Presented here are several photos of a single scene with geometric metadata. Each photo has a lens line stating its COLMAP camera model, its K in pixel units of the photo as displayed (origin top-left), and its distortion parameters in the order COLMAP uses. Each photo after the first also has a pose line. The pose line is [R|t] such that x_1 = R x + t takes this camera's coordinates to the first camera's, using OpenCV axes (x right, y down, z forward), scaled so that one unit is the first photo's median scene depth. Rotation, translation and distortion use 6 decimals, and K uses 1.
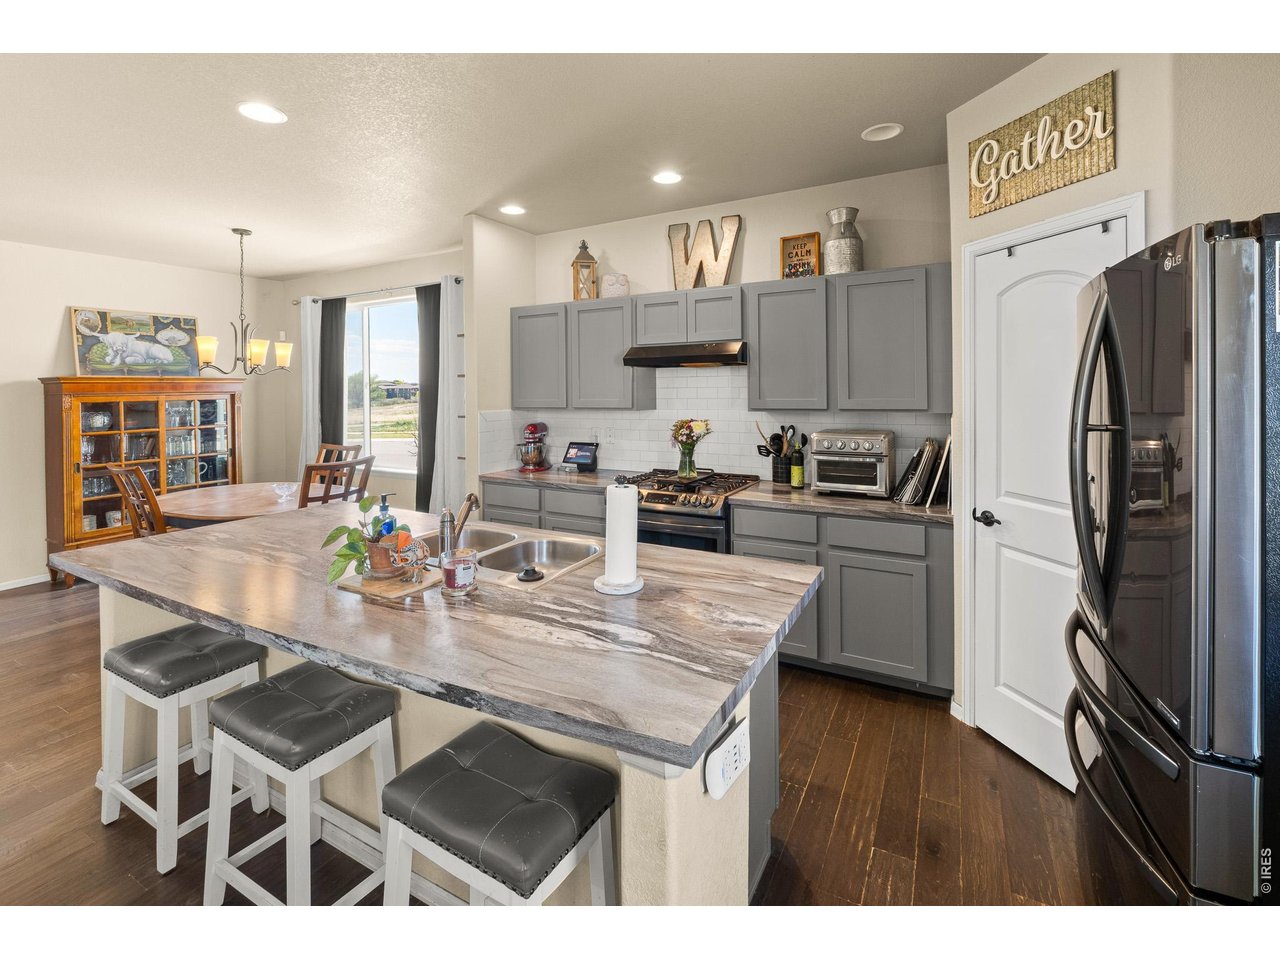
lens RADIAL K [[578.4, 0, 641.5], [0, 578.4, 385.0], [0, 0, 1]] dist [0.000764, 0.000017]
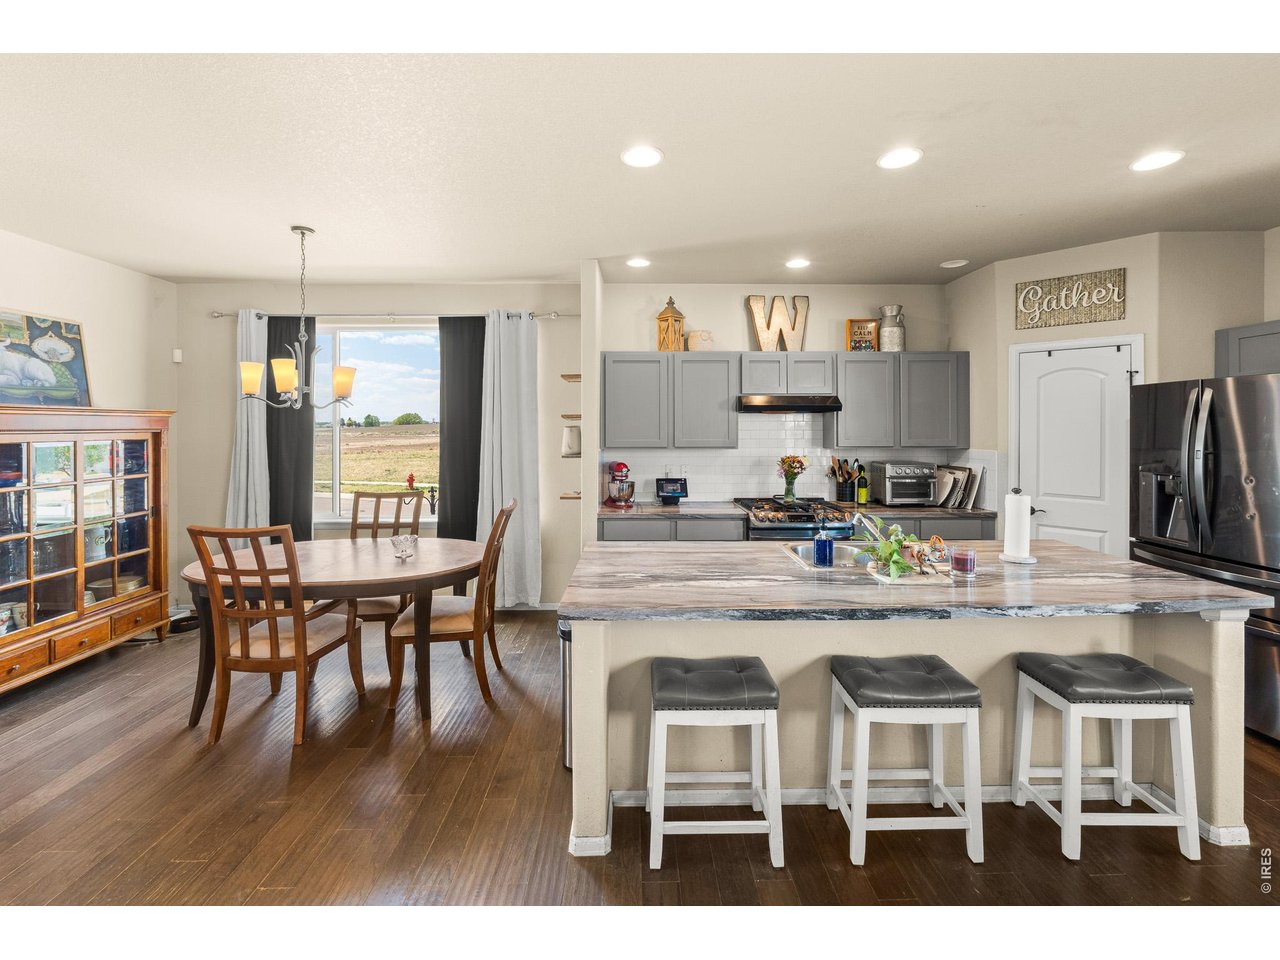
lens RADIAL K [[559.0, 0, 647.7], [0, 559.0, 420.3], [0, 0, 1]] dist [-0.004049, -0.001242]
pose [[0.864220, 0.017915, 0.502796, -0.671360], [-0.012376, 0.999820, -0.014352, 0.003689], [-0.502963, 0.006181, 0.864286, 0.092334]]
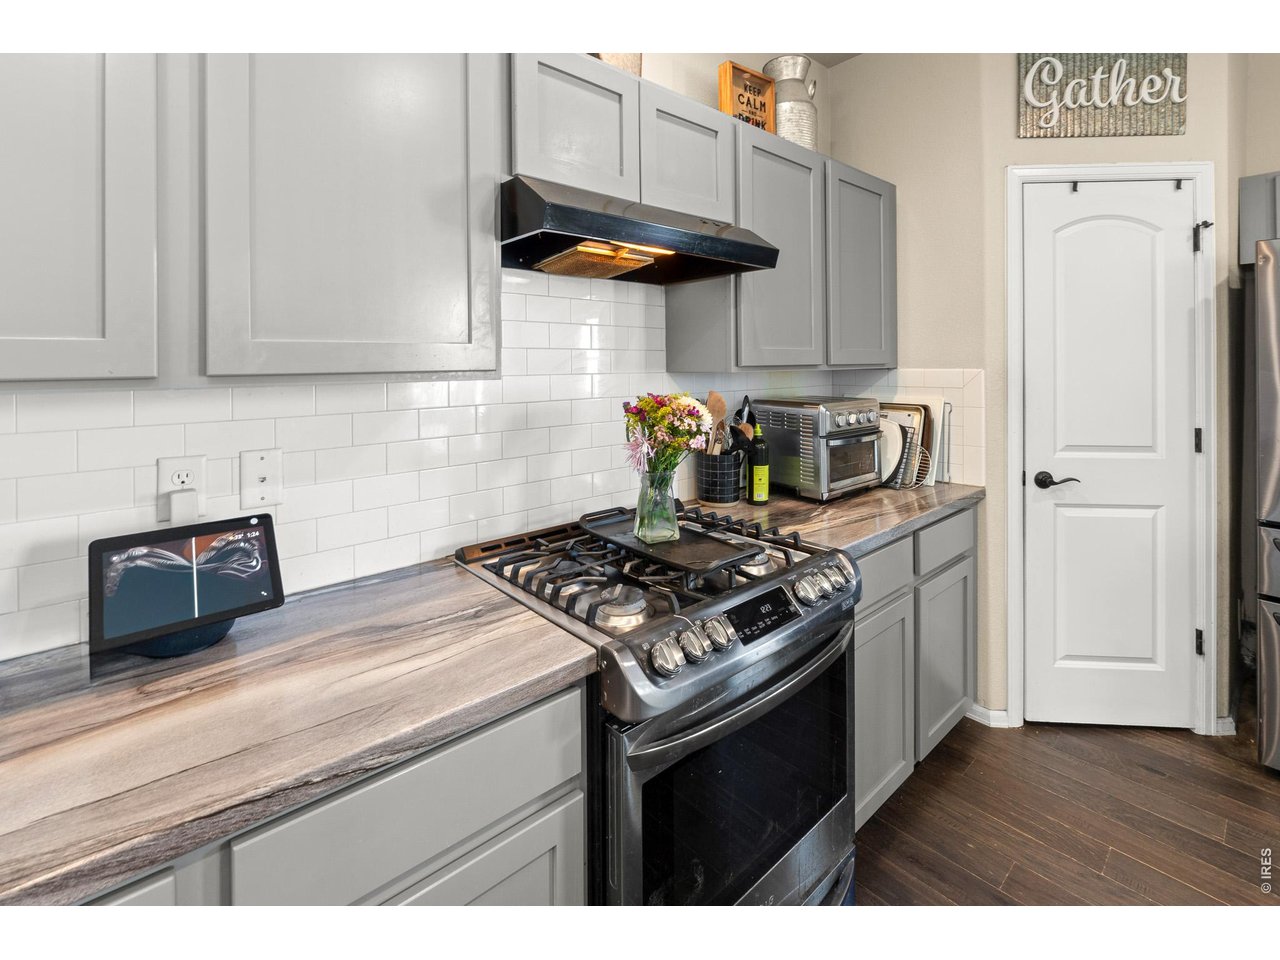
lens RADIAL K [[584.8, 0, 648.6], [0, 584.8, 361.9], [0, 0, 1]] dist [-0.004519, -0.000170]
pose [[0.329529, 0.006799, 0.944121, -0.259320], [-0.002932, 0.999977, -0.006178, 0.032516], [-0.944141, -0.000732, 0.329541, 0.732007]]
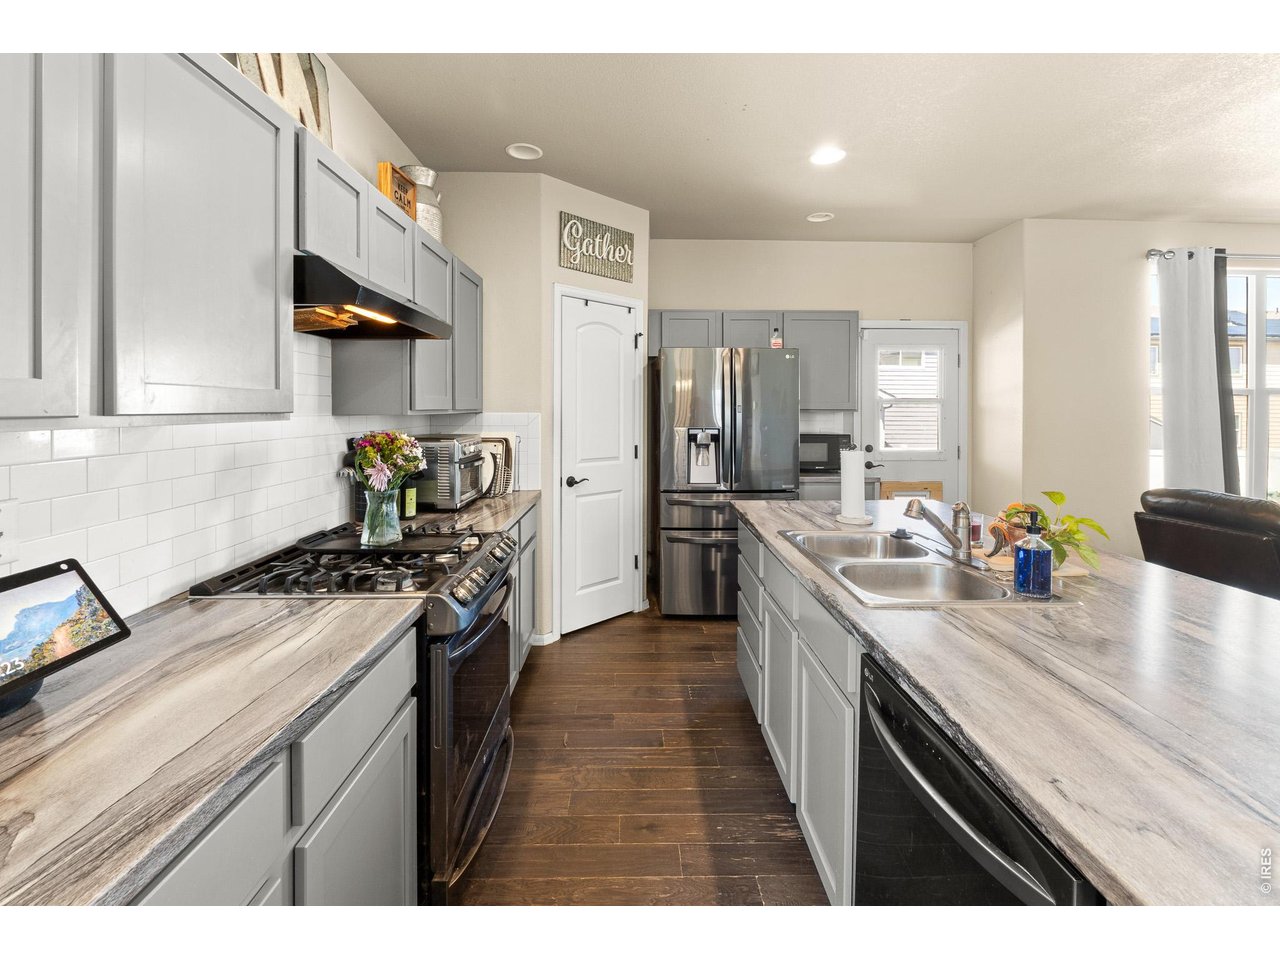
lens RADIAL K [[562.0, 0, 644.2], [0, 562.0, 407.7], [0, 0, 1]] dist [-0.001567, -0.000187]
pose [[-0.500550, 0.006170, 0.865686, -0.401781], [-0.005103, 0.999936, -0.010077, 0.034634], [-0.865693, -0.009462, -0.500486, 0.882700]]
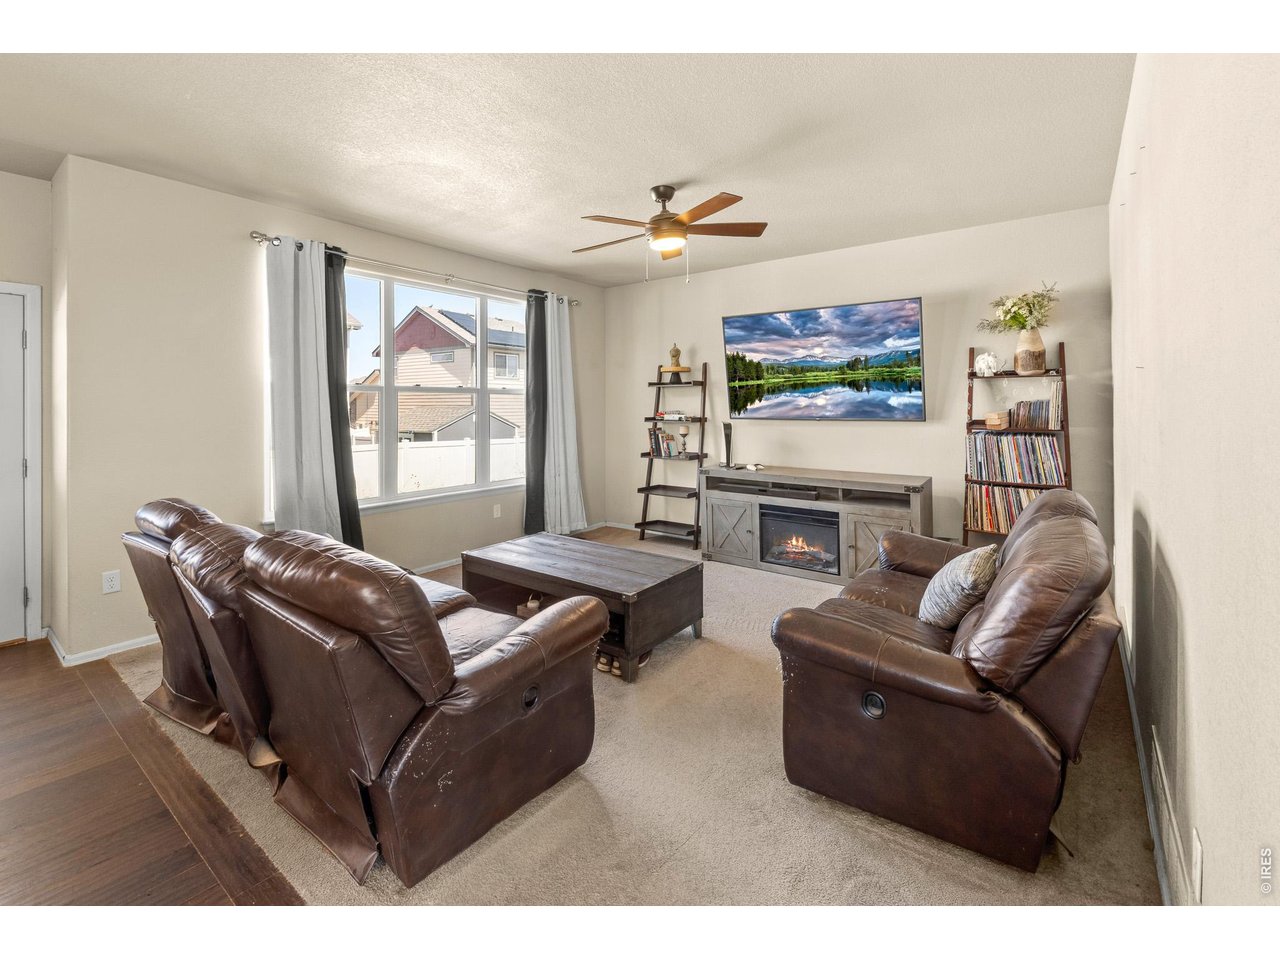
lens RADIAL K [[562.0, 0, 644.2], [0, 562.0, 407.7], [0, 0, 1]] dist [-0.001567, -0.000187]
pose [[-0.989897, 0.013677, 0.141129, -0.727308], [0.013346, 0.999906, -0.003294, 0.038113], [-0.141161, -0.001377, -0.989986, 0.449670]]
